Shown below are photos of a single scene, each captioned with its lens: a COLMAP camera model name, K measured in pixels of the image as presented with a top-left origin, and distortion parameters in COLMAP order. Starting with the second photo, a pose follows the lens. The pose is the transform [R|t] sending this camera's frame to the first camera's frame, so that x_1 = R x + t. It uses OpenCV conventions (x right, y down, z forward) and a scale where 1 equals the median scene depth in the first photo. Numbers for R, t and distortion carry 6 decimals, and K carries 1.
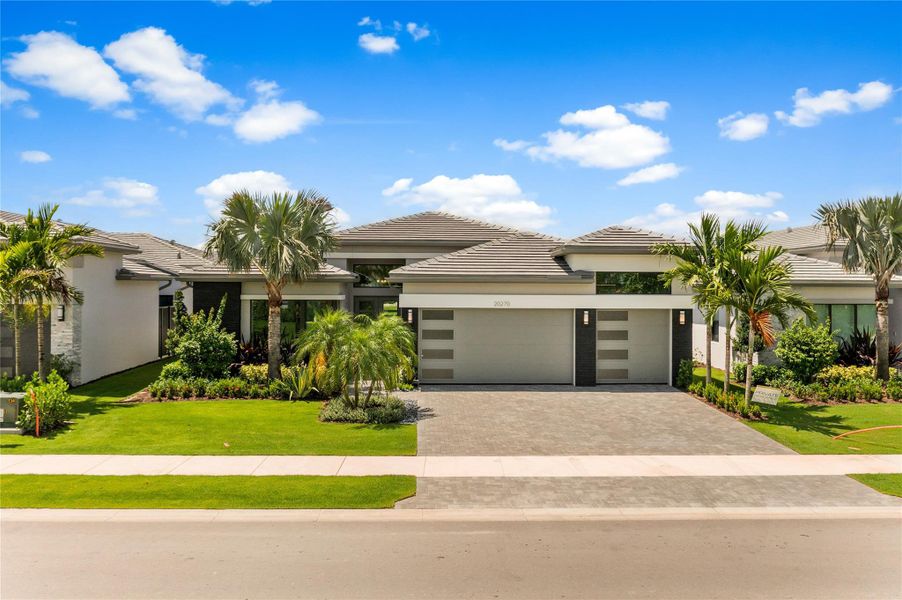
lens RADIAL K [[724.2, 0, 451.0], [0, 724.2, 300.0], [0, 0, 1]] dist [-0.015307, 0.001015]
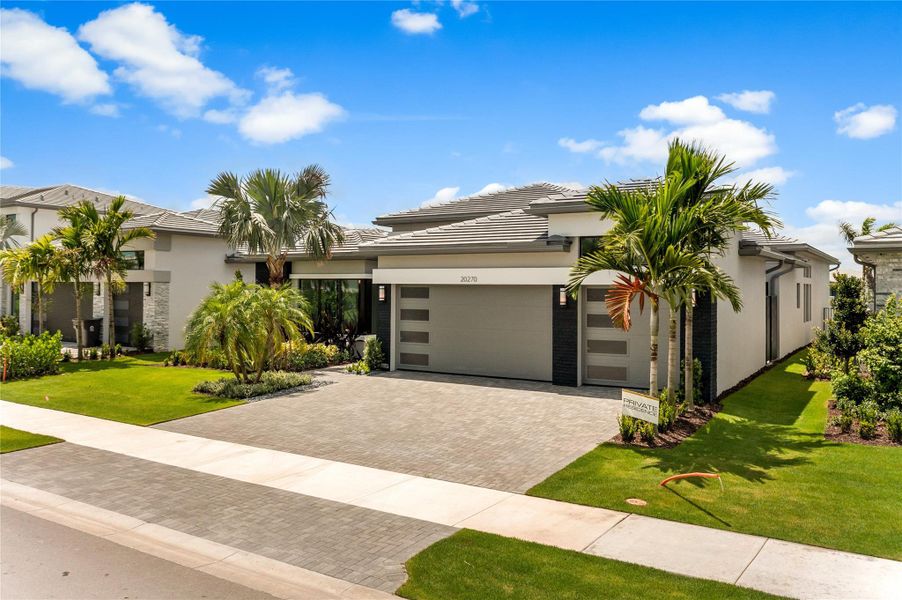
lens RADIAL K [[726.3, 0, 451.0], [0, 726.3, 300.0], [0, 0, 1]] dist [-0.015222, 0.001354]
pose [[0.827590, 0.010167, -0.561241, 0.531452], [-0.015828, 0.999861, -0.005227, 0.034801], [0.561110, 0.013210, 0.827636, 0.302120]]
